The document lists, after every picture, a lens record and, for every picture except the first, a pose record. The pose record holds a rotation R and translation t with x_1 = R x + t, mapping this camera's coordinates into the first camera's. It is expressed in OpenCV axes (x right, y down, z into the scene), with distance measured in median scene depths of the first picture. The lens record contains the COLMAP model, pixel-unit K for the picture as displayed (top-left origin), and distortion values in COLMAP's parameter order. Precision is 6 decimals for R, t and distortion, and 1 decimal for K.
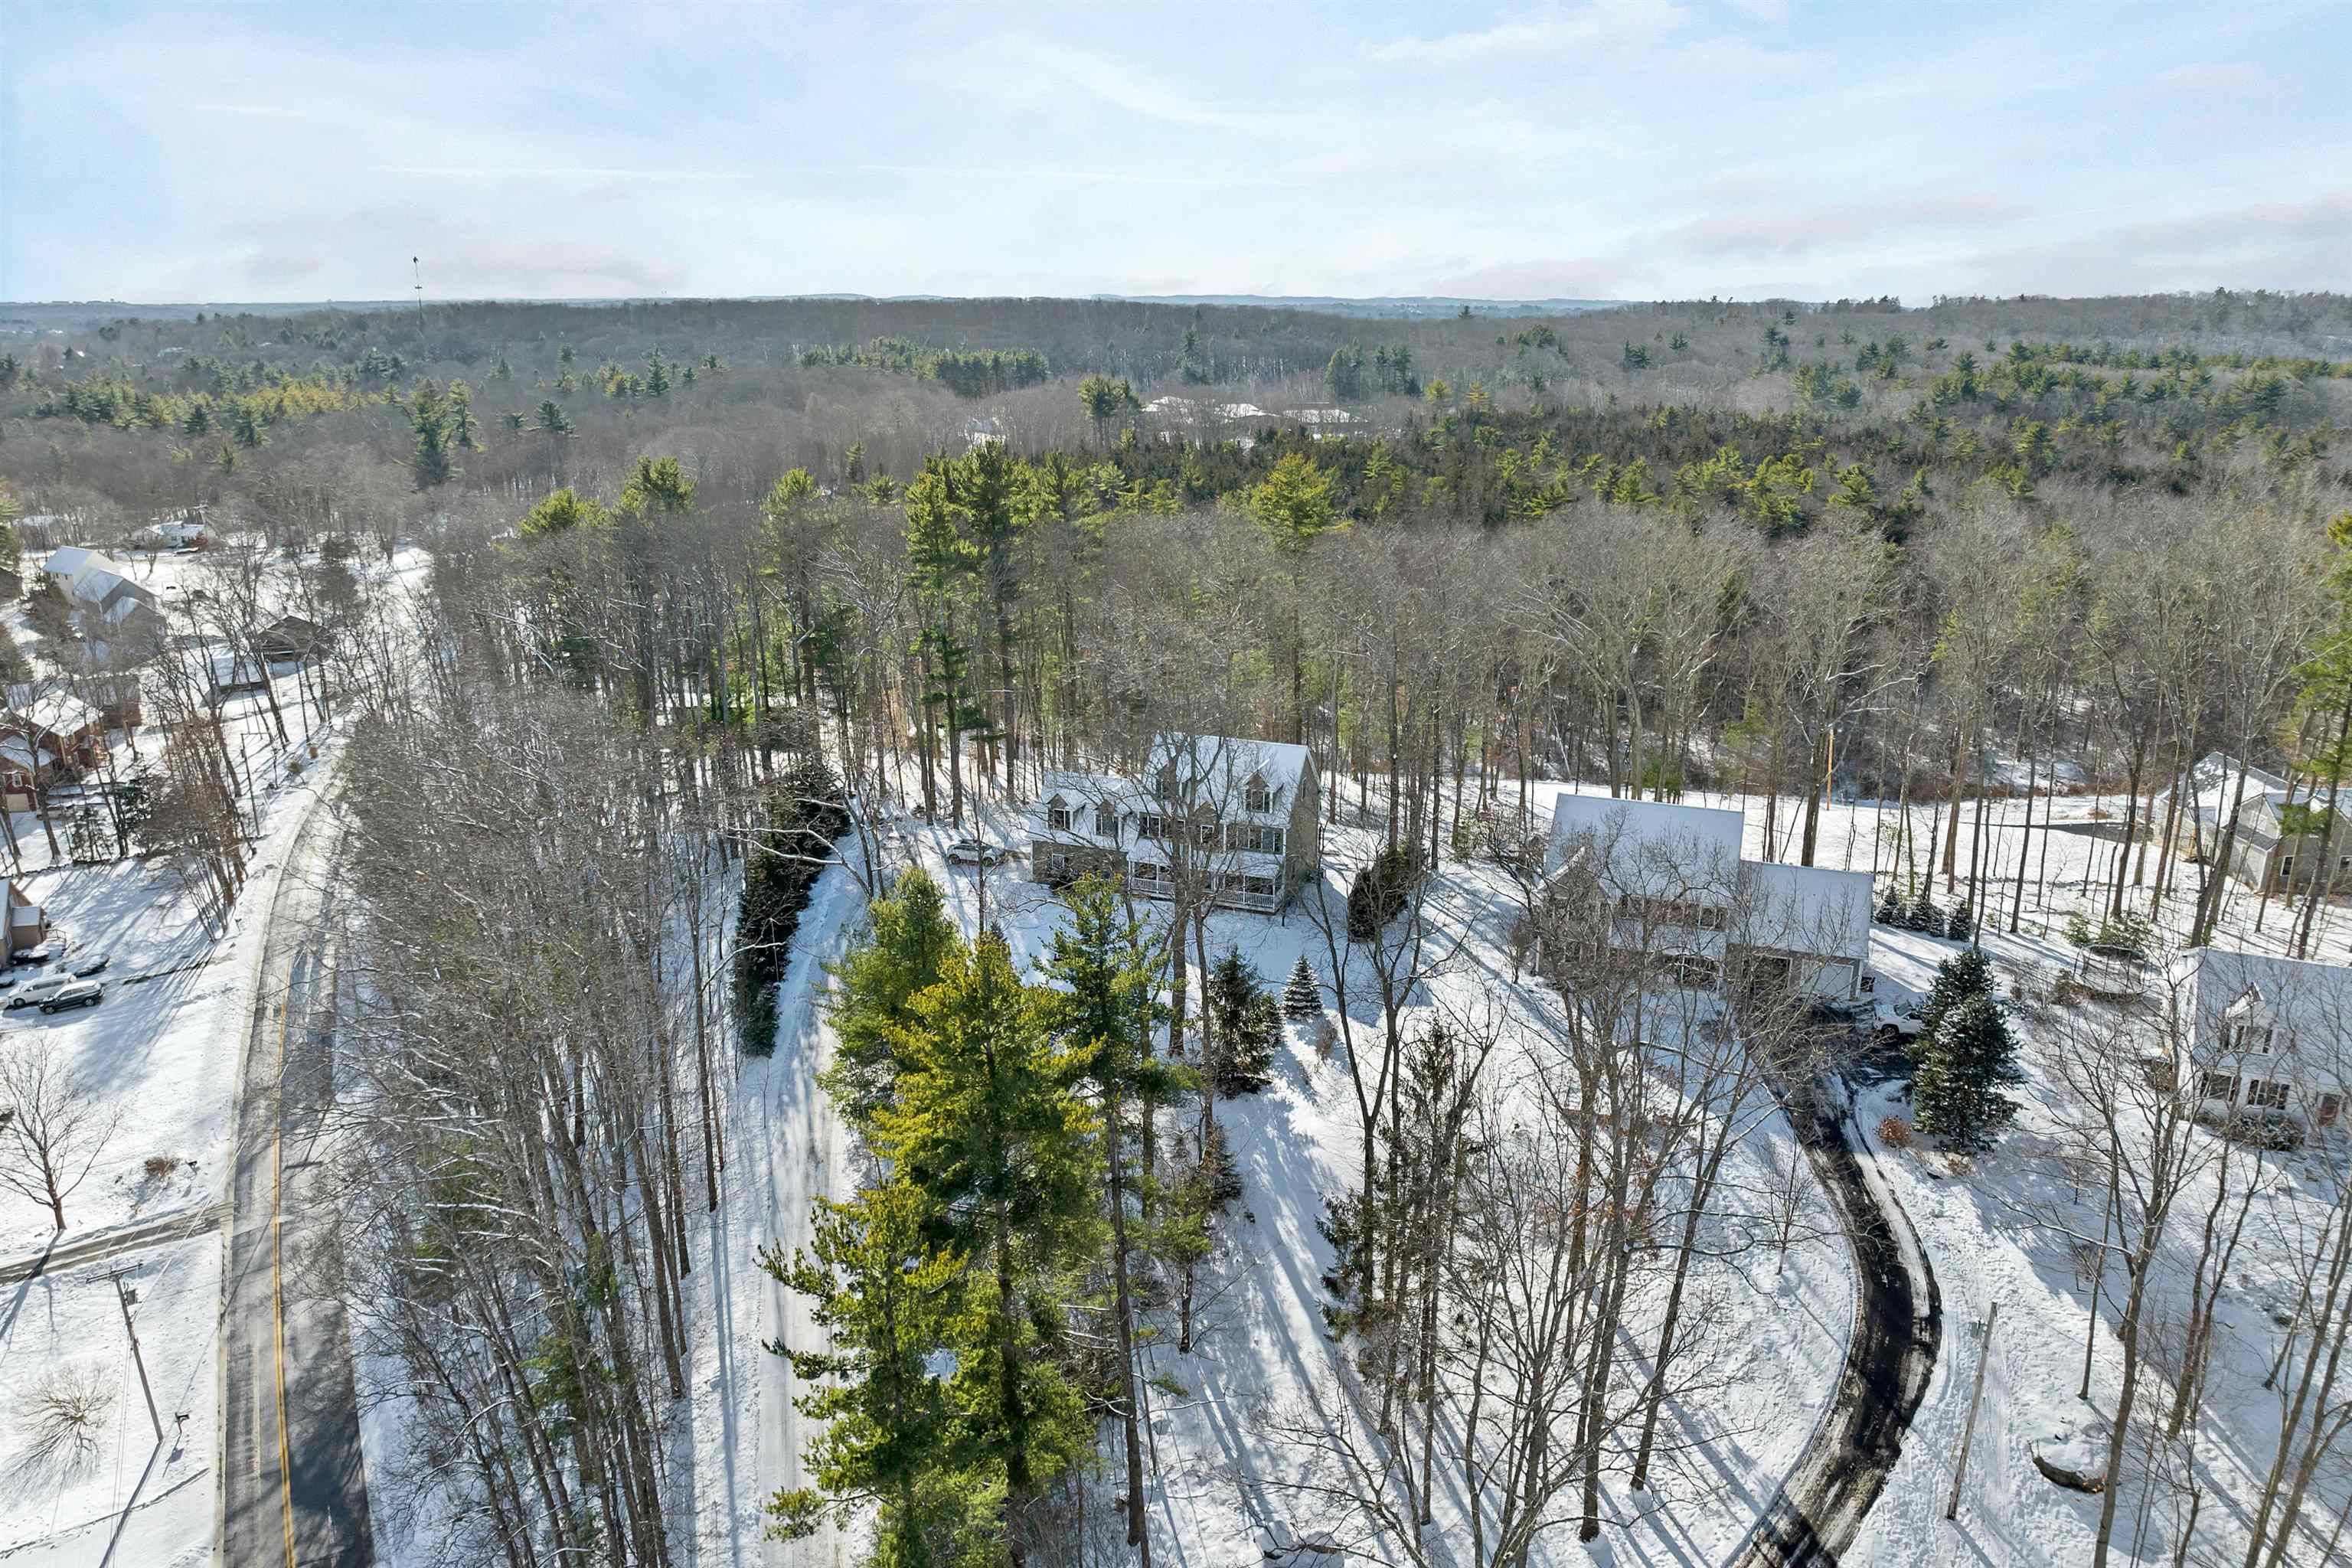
lens RADIAL K [[1629.5, 0, 1182.9], [0, 1629.5, 771.4], [0, 0, 1]] dist [-0.021941, 0.008213]
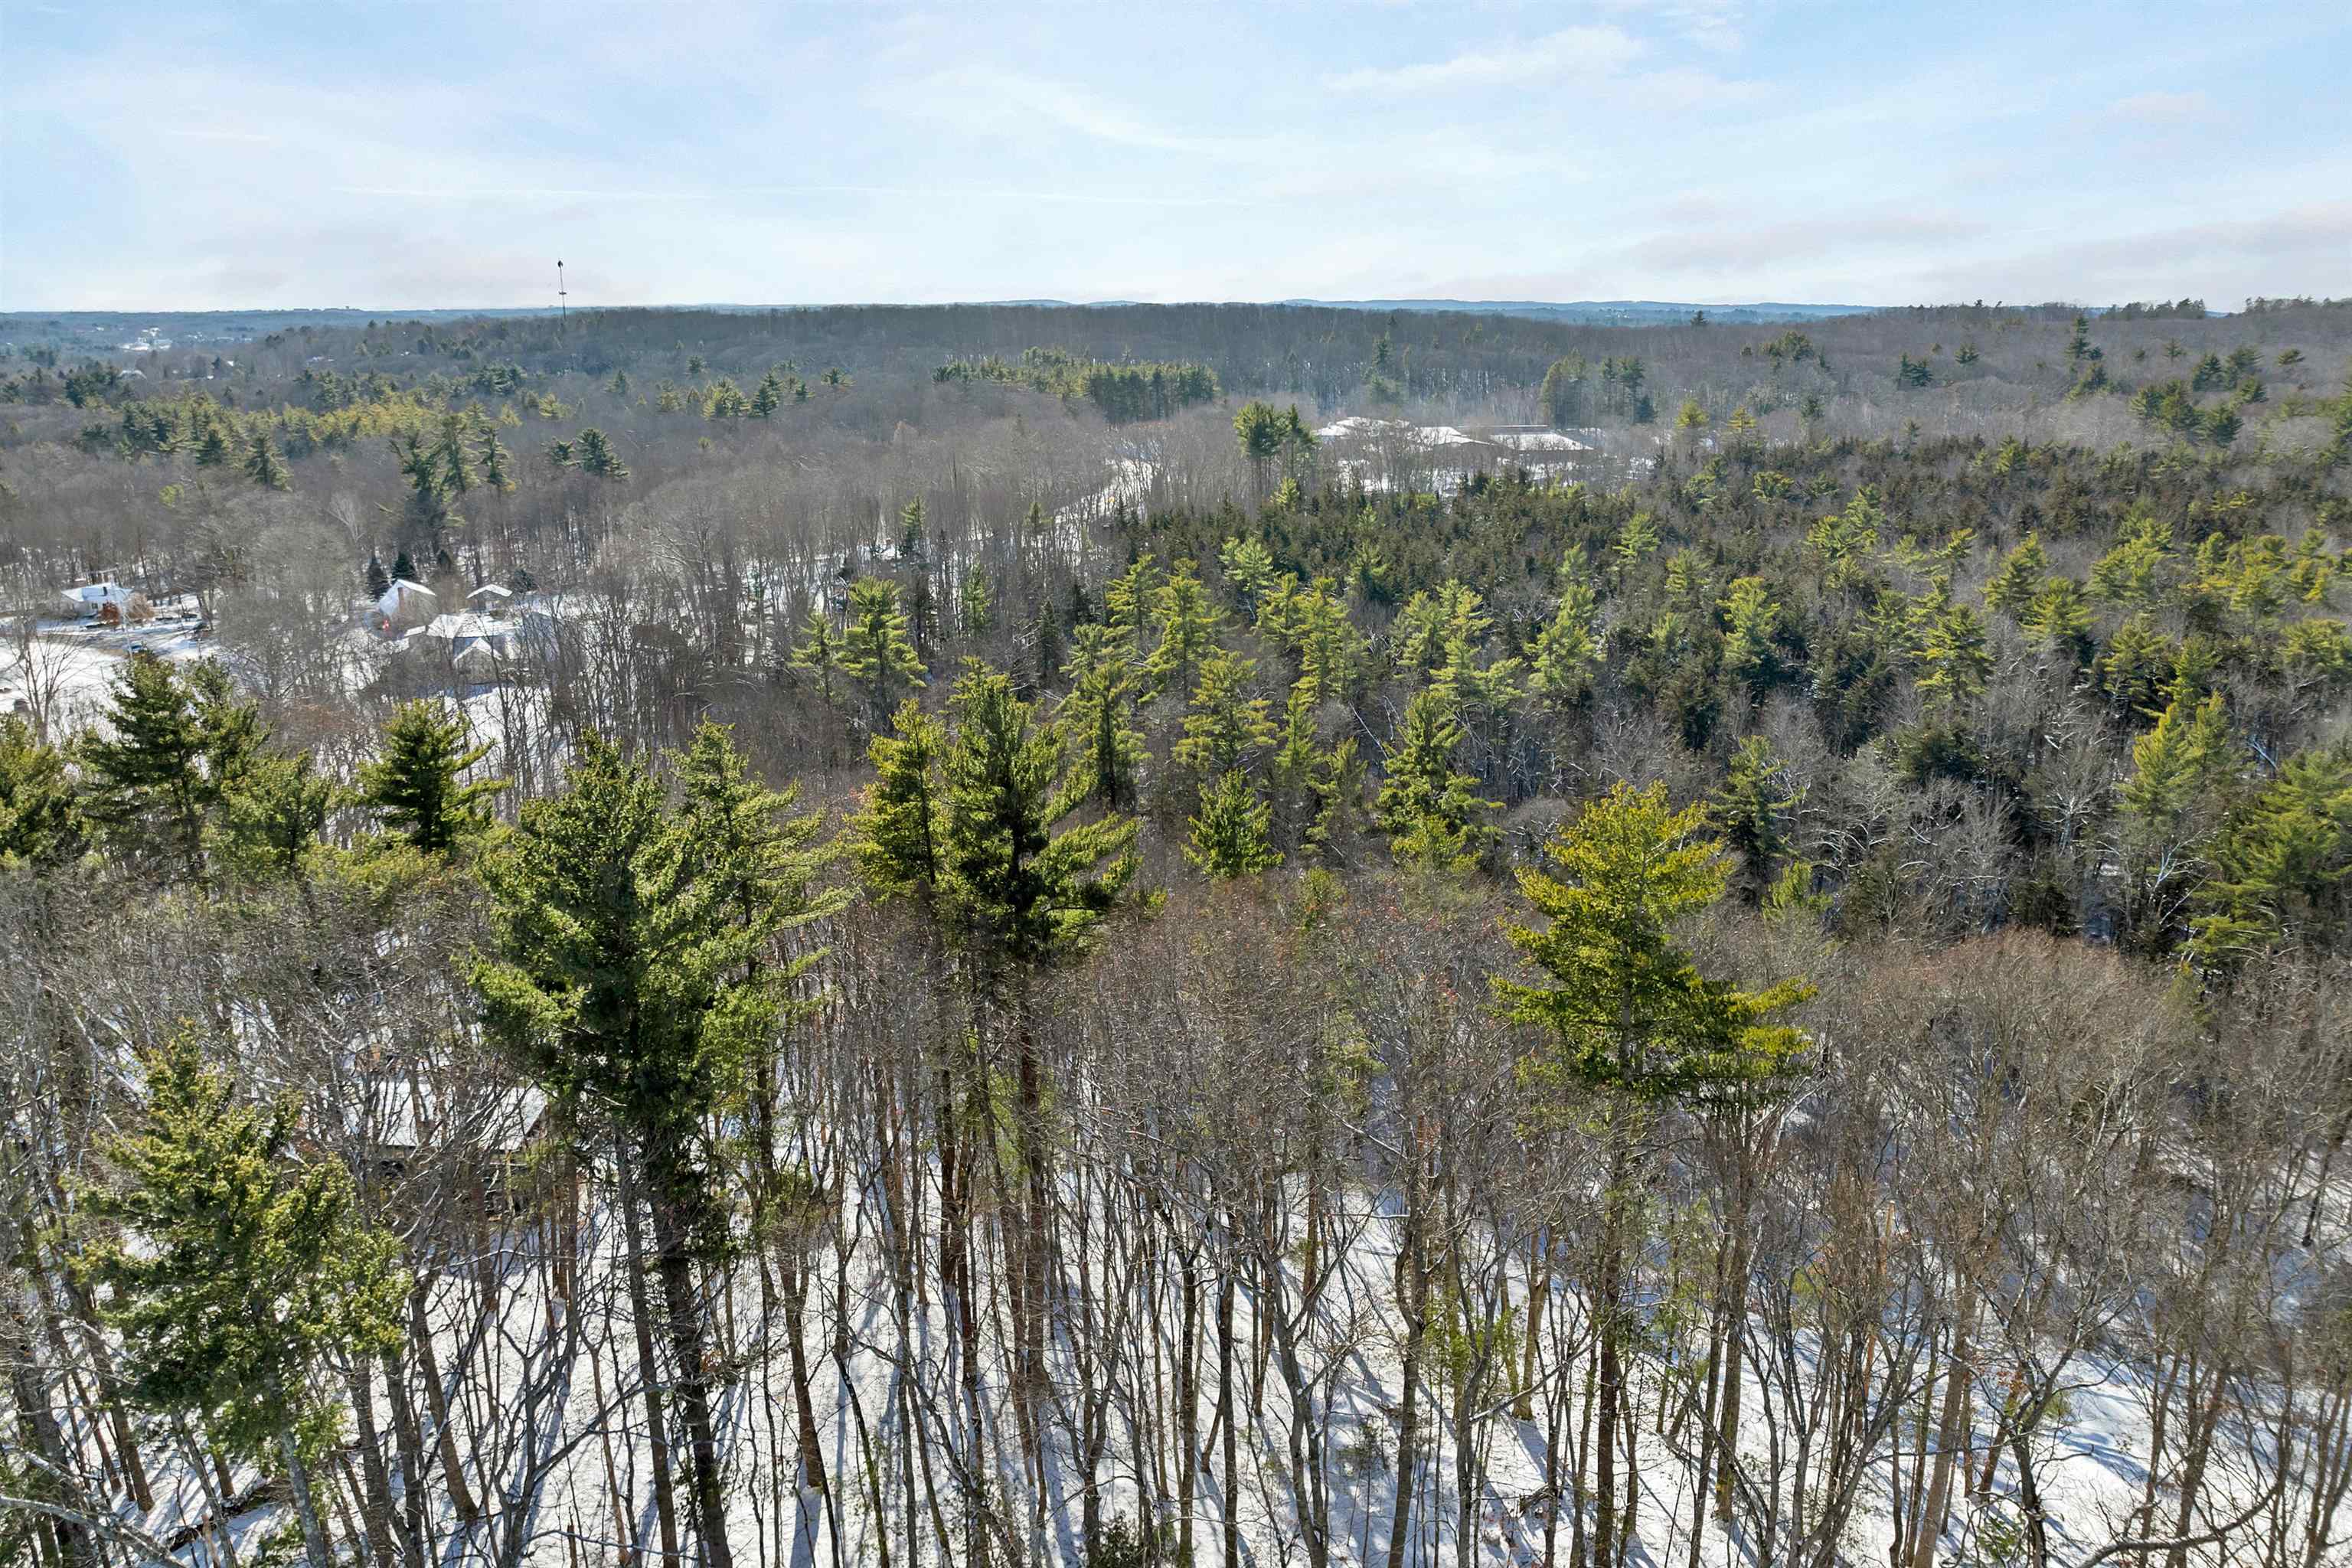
lens RADIAL K [[1629.5, 0, 1185.6], [0, 1629.5, 784.4], [0, 0, 1]] dist [-0.021941, 0.008213]
pose [[0.993417, 0.029657, -0.110649, 0.003082], [-0.029167, 0.999556, 0.006044, -0.039801], [0.110779, -0.002777, 0.993841, 0.137372]]
